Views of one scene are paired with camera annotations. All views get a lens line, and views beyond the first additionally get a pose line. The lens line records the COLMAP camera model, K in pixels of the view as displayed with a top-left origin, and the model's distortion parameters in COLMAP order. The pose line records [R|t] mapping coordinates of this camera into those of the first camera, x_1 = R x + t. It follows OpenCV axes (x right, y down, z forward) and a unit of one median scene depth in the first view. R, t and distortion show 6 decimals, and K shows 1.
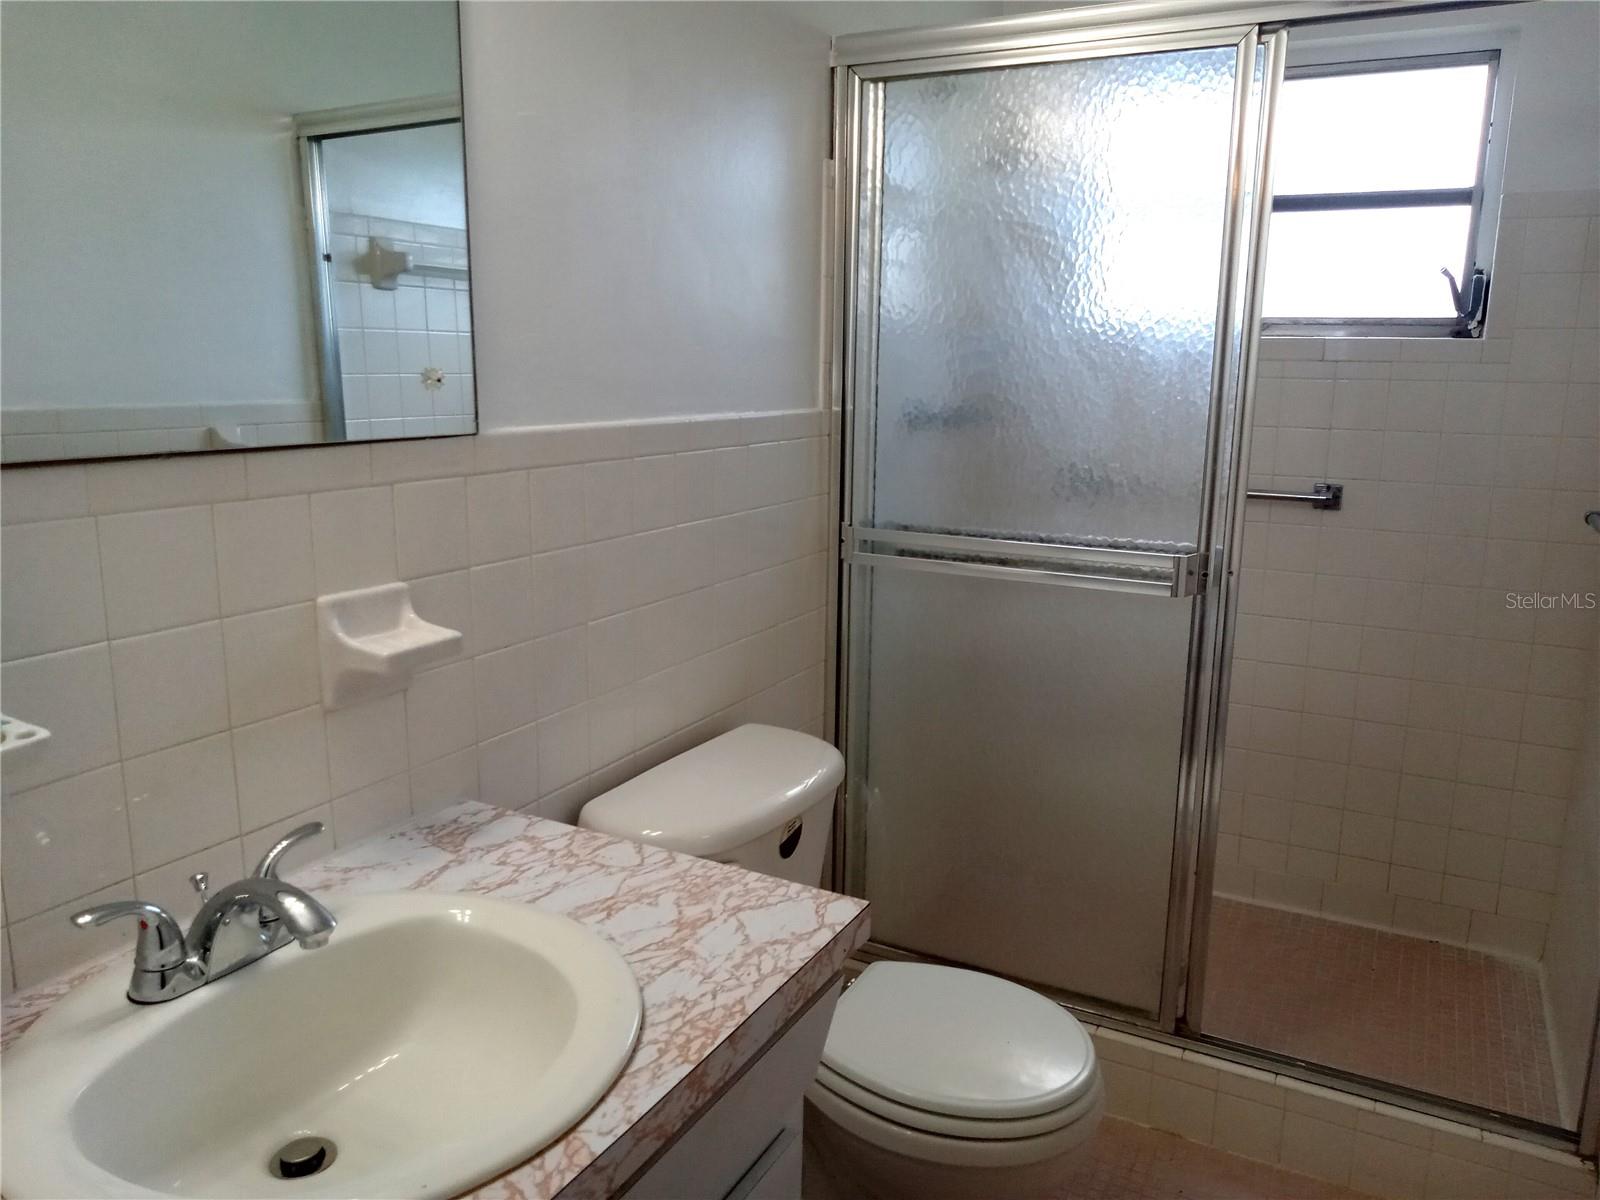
lens RADIAL K [[1203.7, 0, 834.0], [0, 1203.7, 610.4], [0, 0, 1]] dist [0.025838, -0.049358]
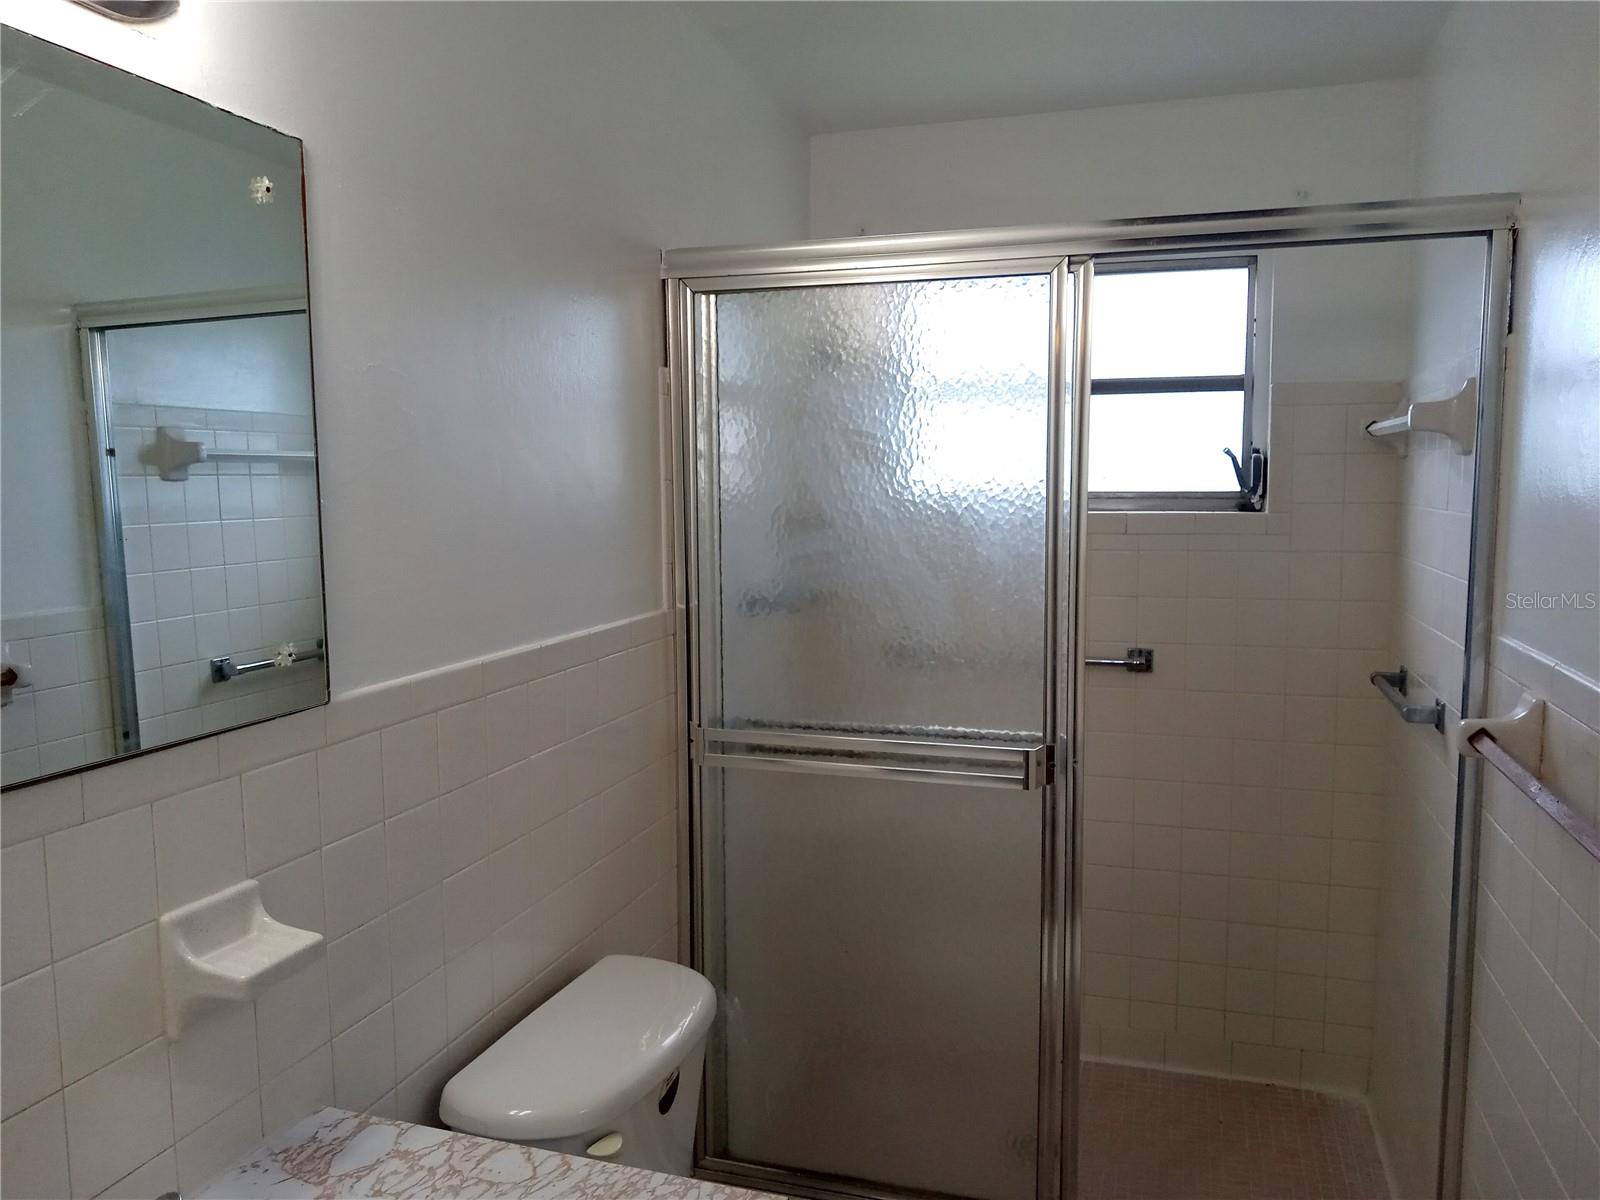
lens RADIAL K [[1203.7, 0, 817.4], [0, 1203.7, 580.5], [0, 0, 1]] dist [0.025838, -0.049358]
pose [[0.984200, -0.036462, 0.173266, -0.059035], [0.053297, 0.994190, -0.093523, -0.094988], [-0.168849, 0.101280, 0.980424, 0.006873]]
